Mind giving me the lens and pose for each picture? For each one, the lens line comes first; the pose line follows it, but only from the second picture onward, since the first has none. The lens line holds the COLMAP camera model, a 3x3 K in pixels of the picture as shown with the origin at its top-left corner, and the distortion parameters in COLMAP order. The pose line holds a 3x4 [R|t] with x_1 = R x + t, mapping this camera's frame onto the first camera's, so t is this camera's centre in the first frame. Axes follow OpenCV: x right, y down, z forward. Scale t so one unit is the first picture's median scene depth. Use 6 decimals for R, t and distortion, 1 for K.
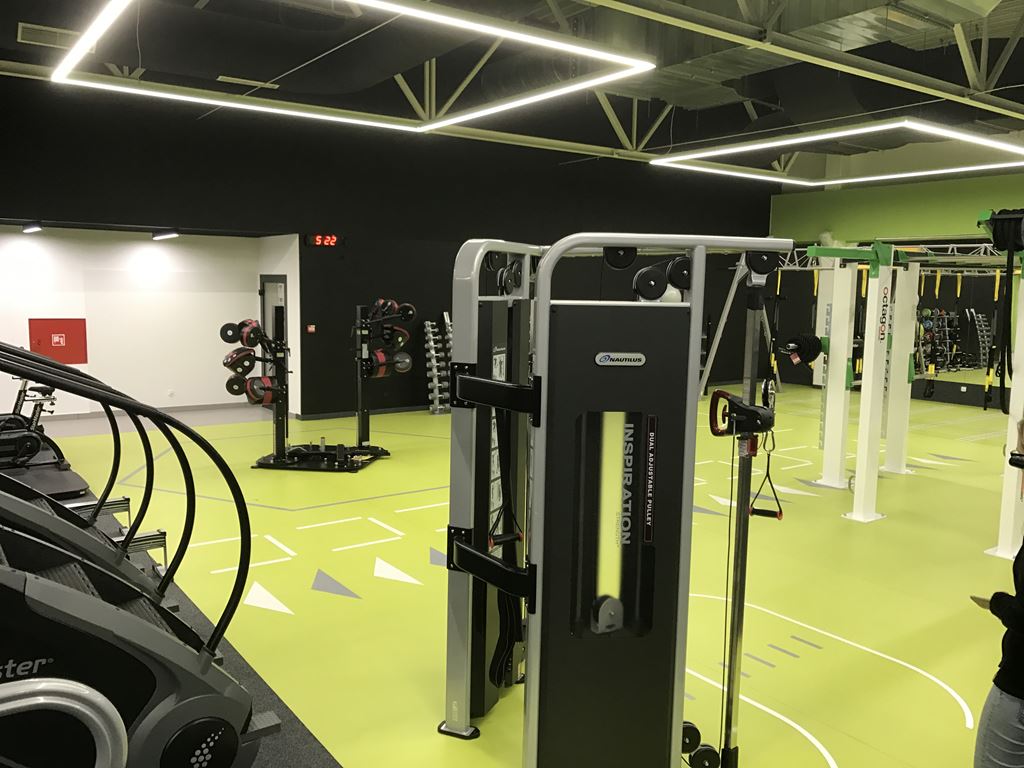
lens RADIAL K [[840.5, 0, 509.8], [0, 840.5, 384.0], [0, 0, 1]] dist [0.038884, -0.049322]
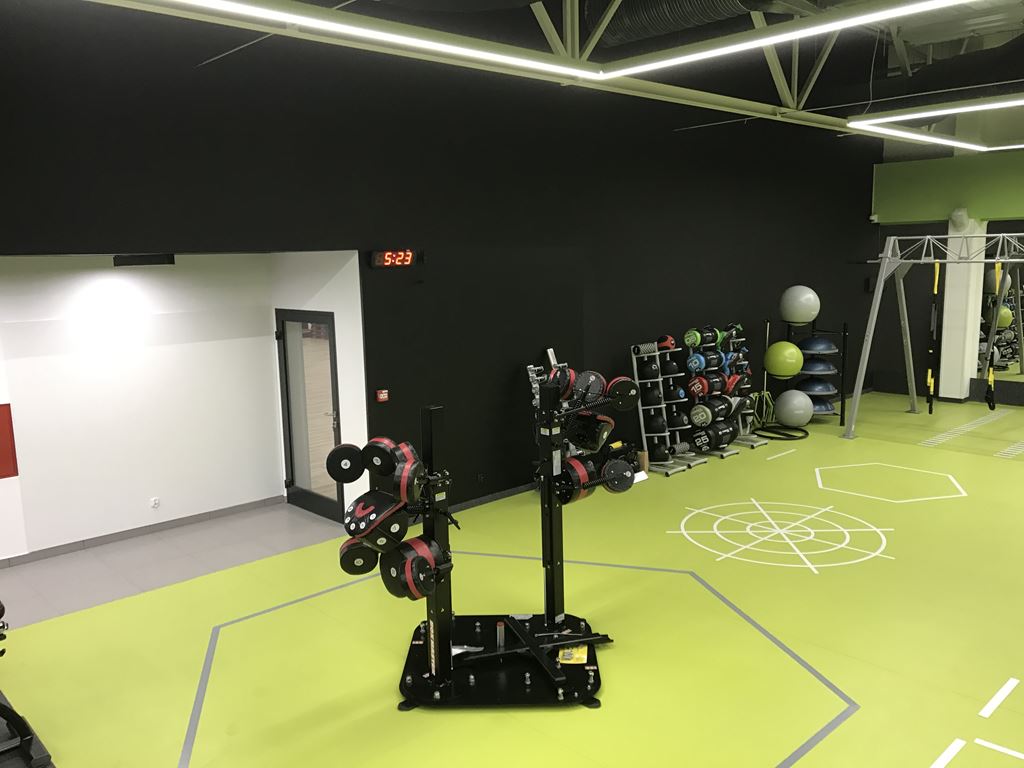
lens RADIAL K [[840.5, 0, 510.7], [0, 840.5, 382.6], [0, 0, 1]] dist [0.038884, -0.049322]
pose [[0.990254, -0.059932, 0.125722, -0.293040], [0.055765, 0.997780, 0.036412, -0.125564], [-0.127625, -0.029046, 0.991397, 0.465214]]
